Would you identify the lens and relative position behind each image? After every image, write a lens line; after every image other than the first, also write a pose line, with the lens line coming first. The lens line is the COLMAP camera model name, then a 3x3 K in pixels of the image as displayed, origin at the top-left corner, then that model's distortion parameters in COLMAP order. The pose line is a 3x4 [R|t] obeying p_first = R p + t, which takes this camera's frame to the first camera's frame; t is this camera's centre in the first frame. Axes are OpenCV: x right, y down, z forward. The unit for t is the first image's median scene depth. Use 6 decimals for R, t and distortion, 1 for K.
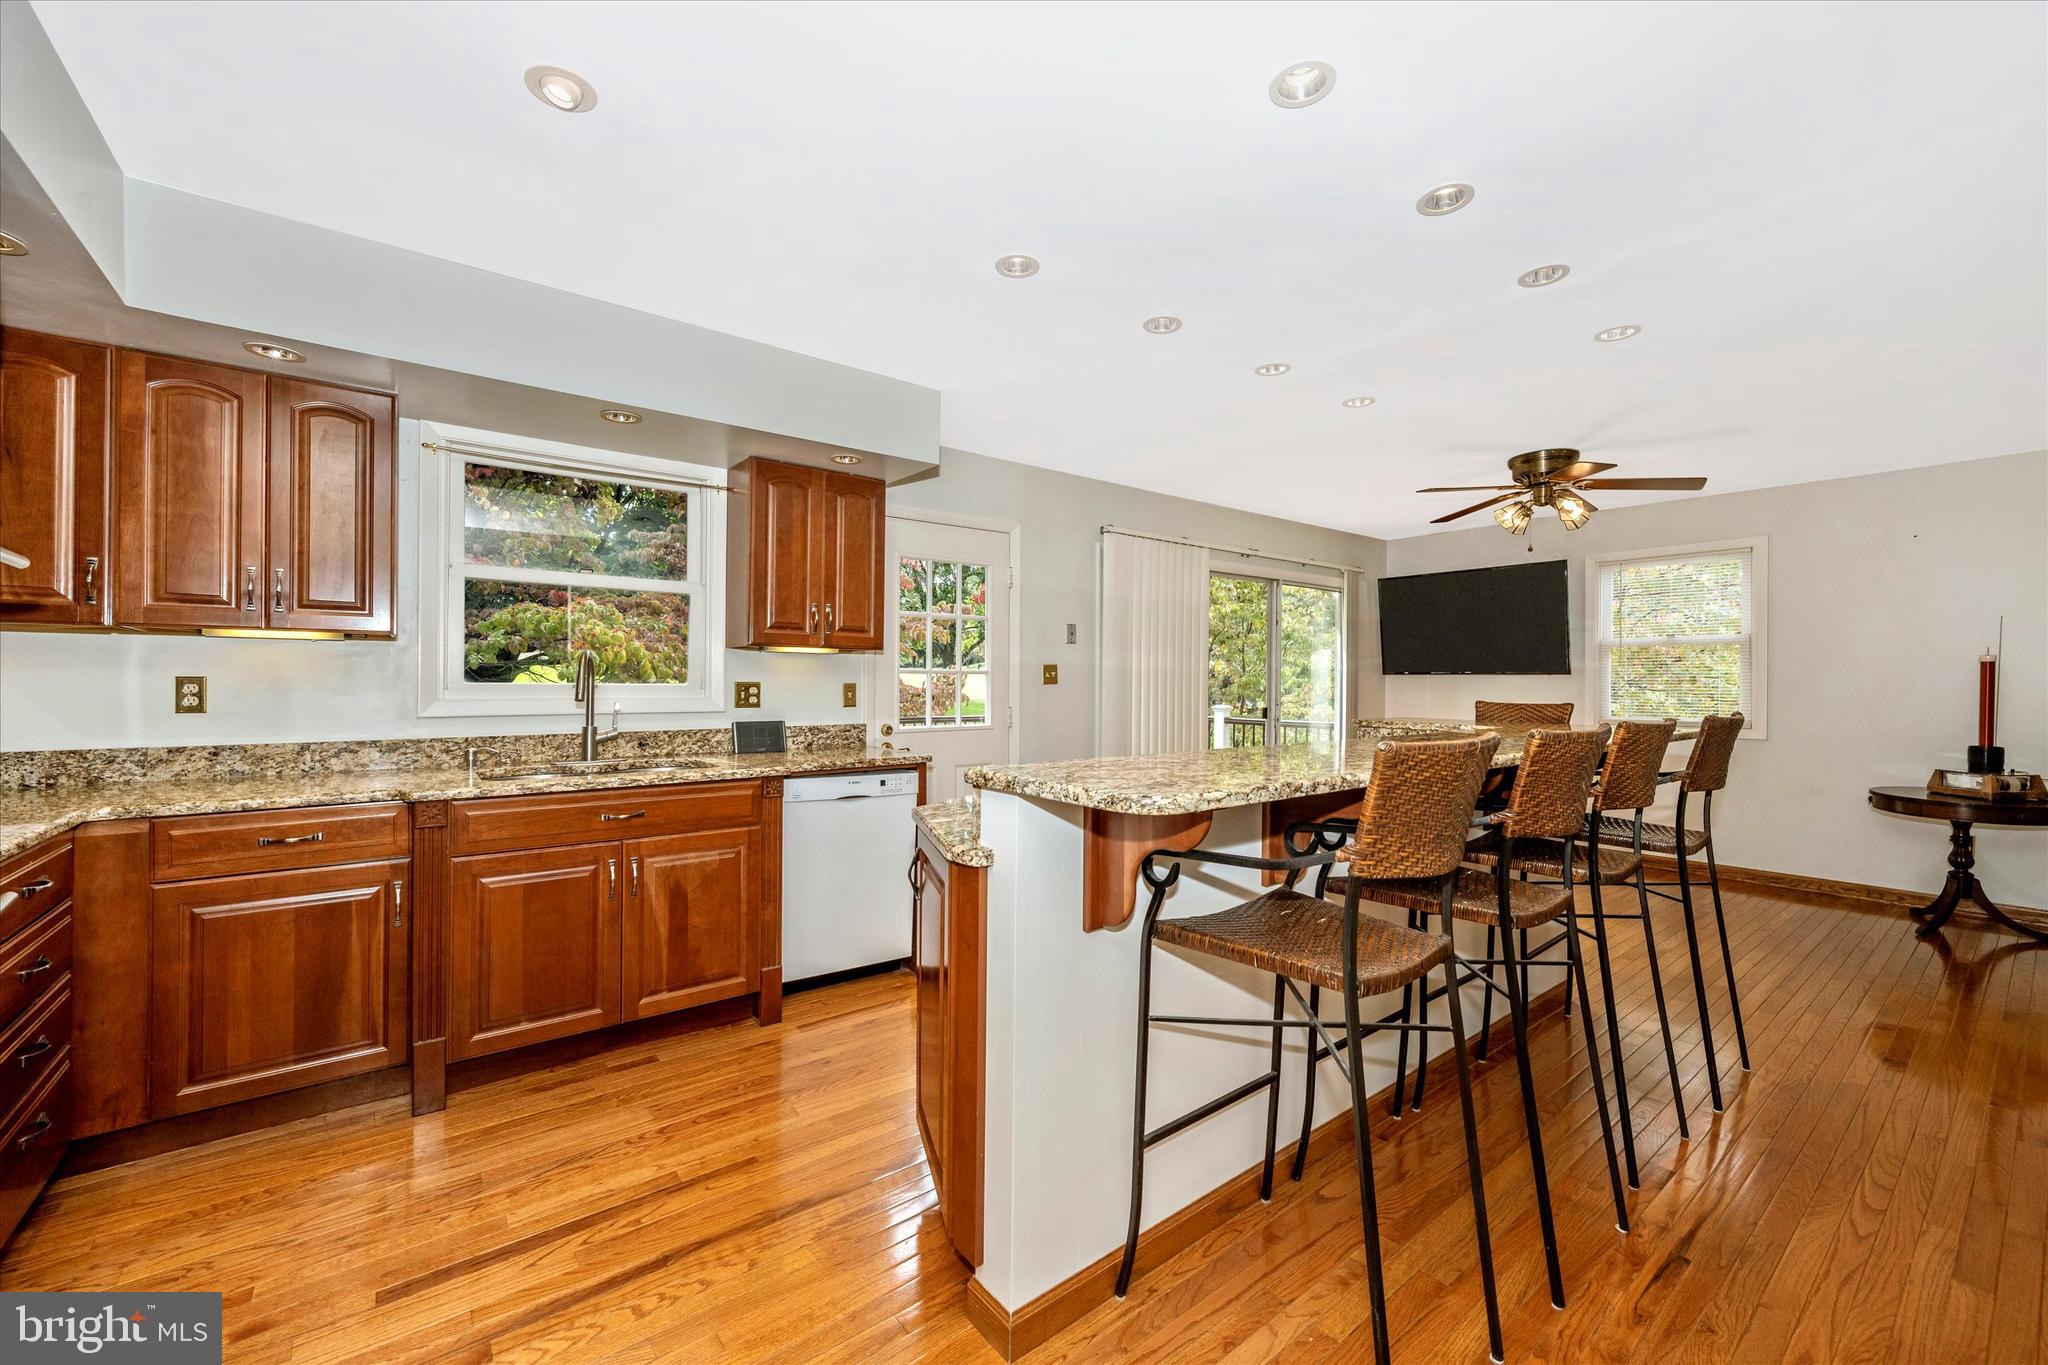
lens RADIAL K [[825.2, 0, 1025.9], [0, 825.2, 661.8], [0, 0, 1]] dist [0.006207, -0.001091]
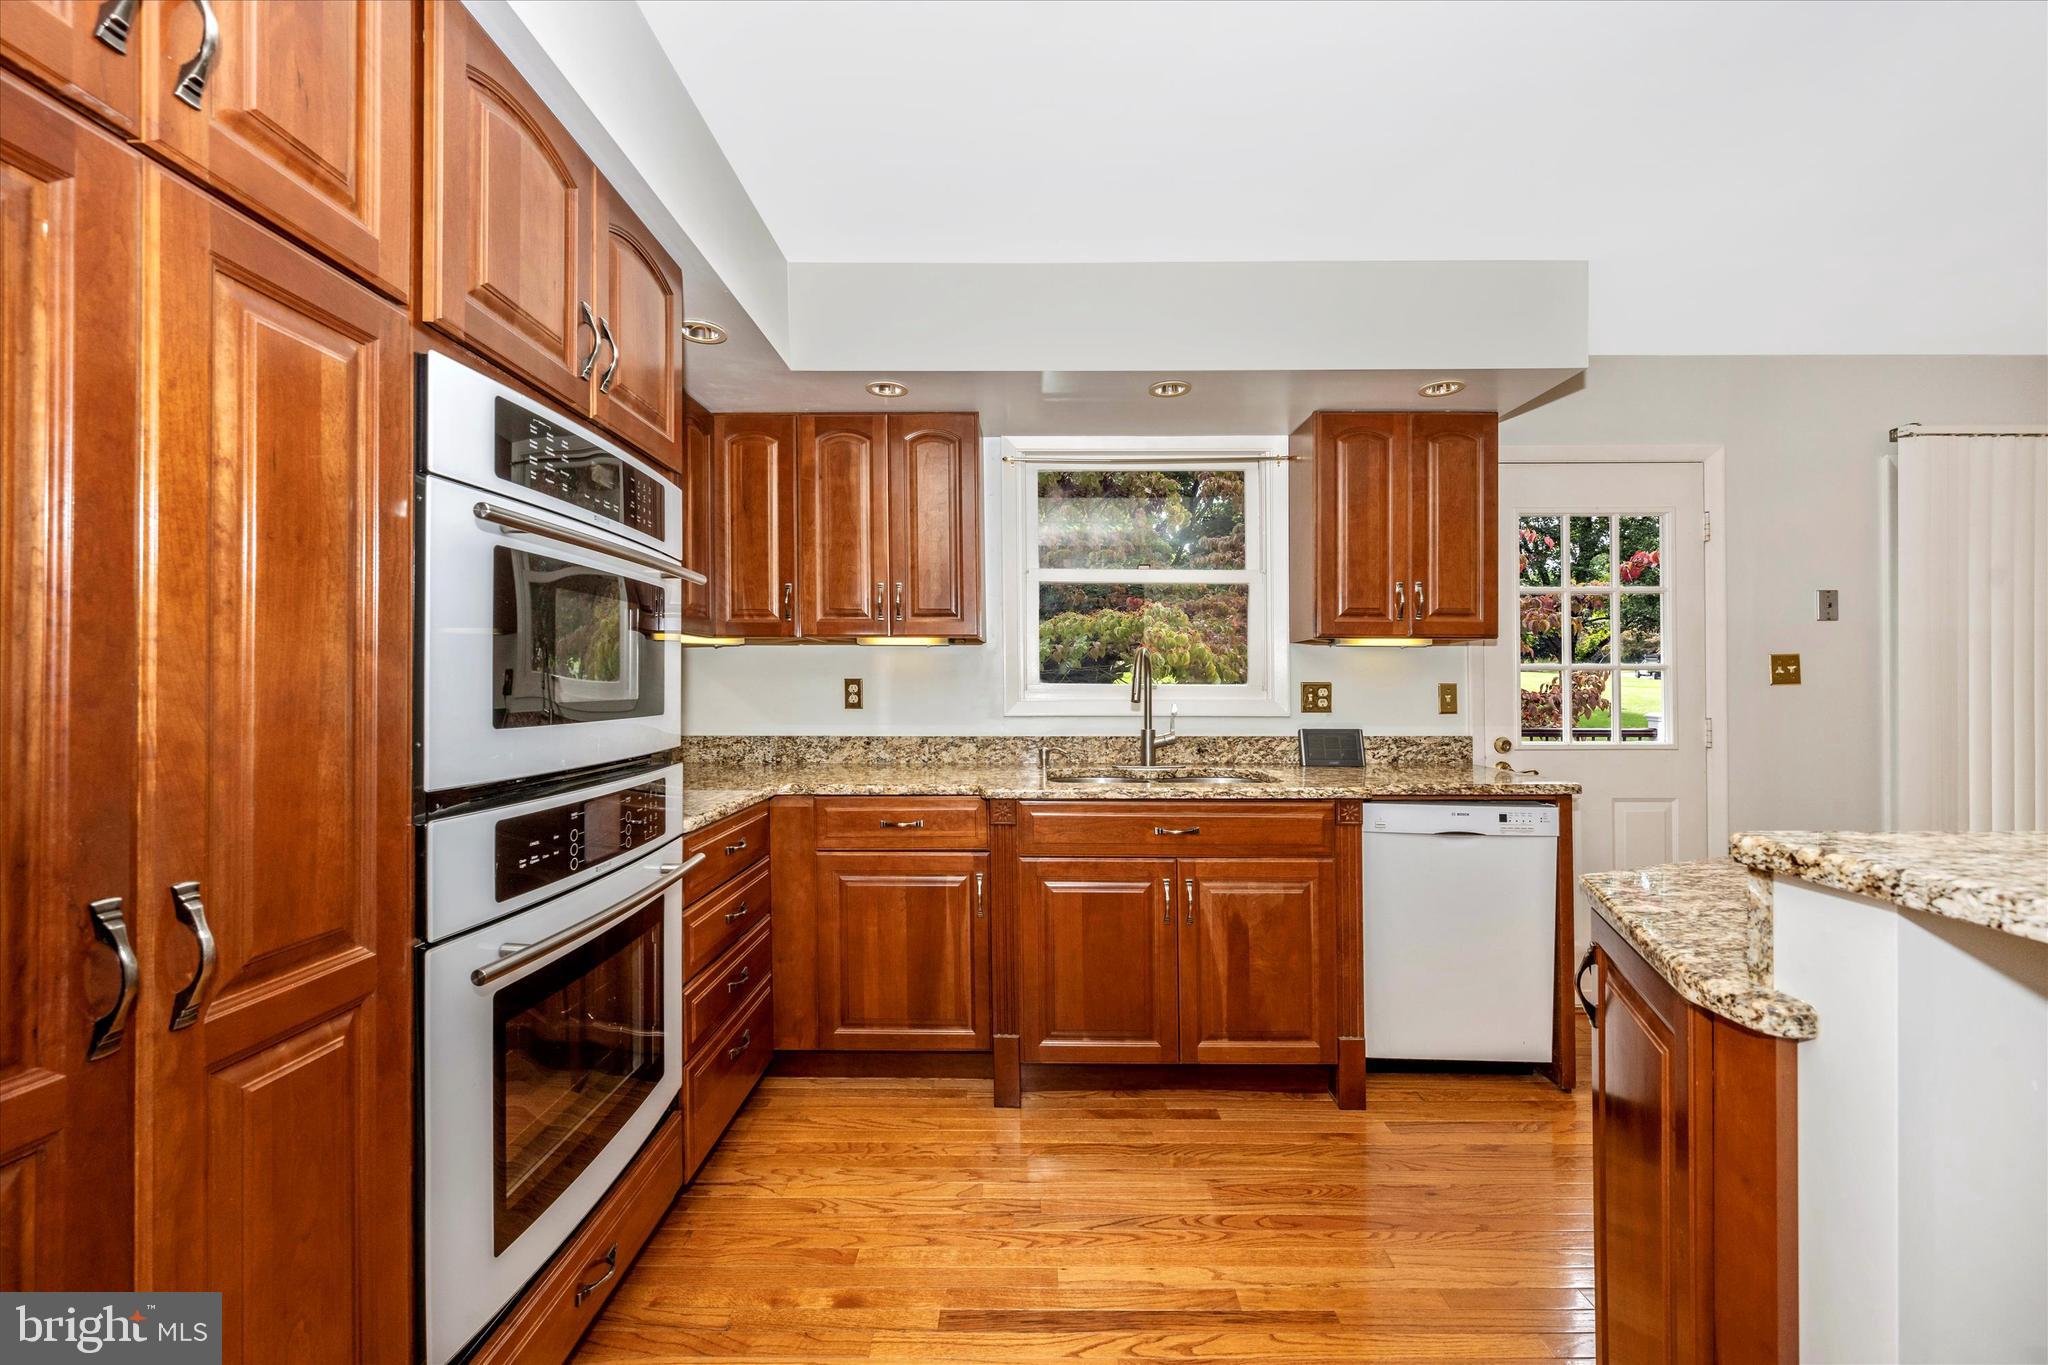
lens RADIAL K [[825.2, 0, 1018.5], [0, 825.2, 672.2], [0, 0, 1]] dist [0.006207, -0.001091]
pose [[0.781957, -0.013323, -0.623190, -0.065008], [0.017473, 0.999847, 0.000549, 0.011458], [0.623088, -0.011318, 0.782070, 0.202075]]
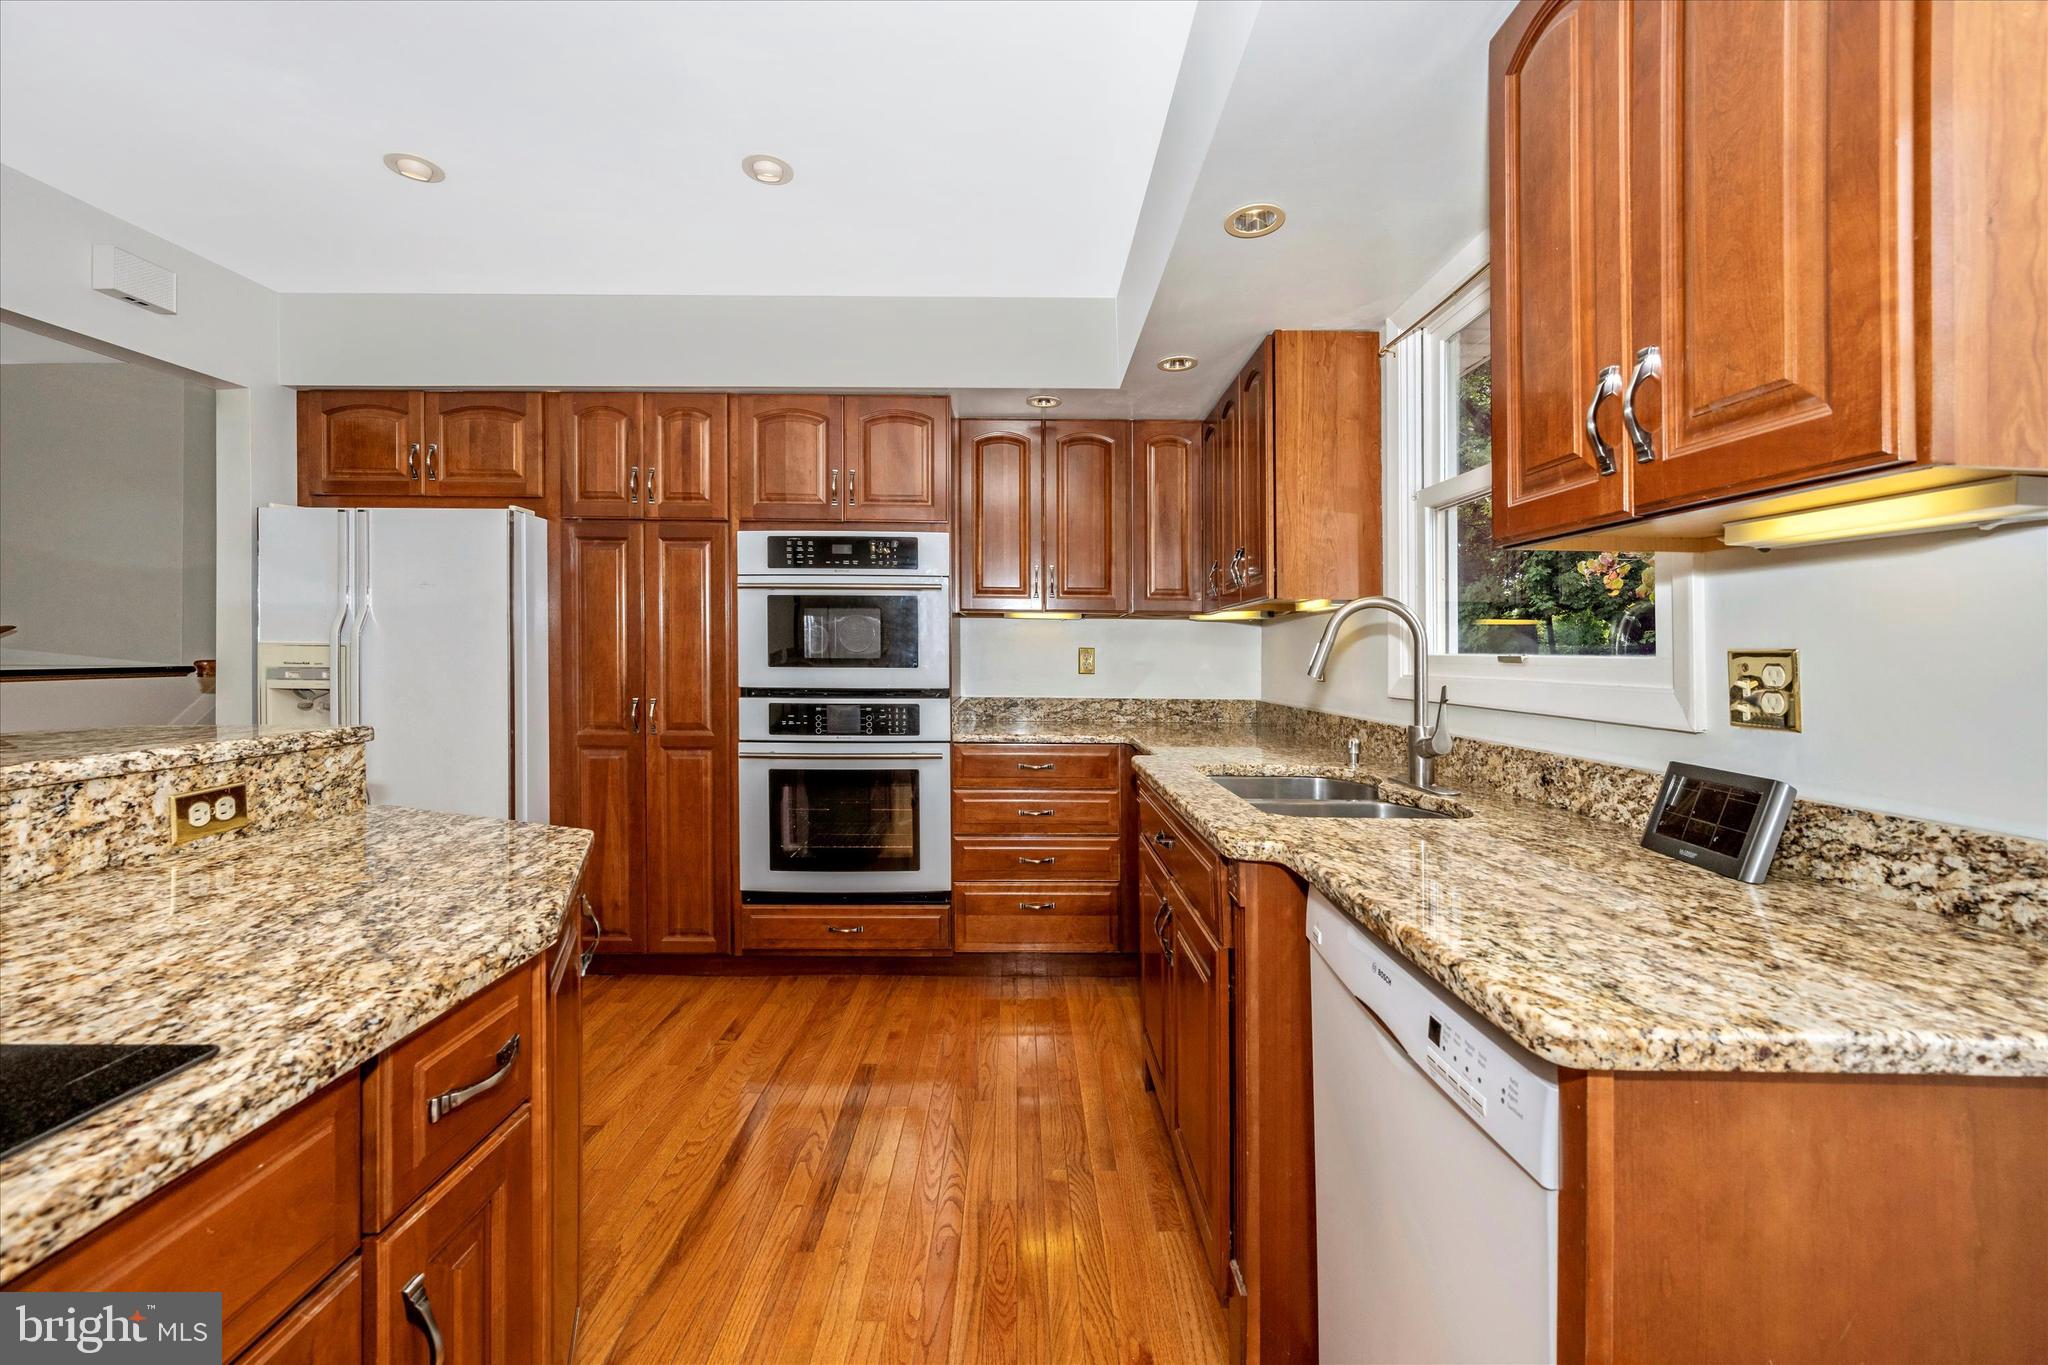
lens RADIAL K [[825.2, 0, 1037.8], [0, 825.2, 678.7], [0, 0, 1]] dist [0.006207, -0.001091]
pose [[-0.600423, 0.009810, -0.799622, 0.125059], [0.004591, 0.999951, 0.008821, 0.045054], [0.799669, 0.001625, -0.600439, 1.343488]]
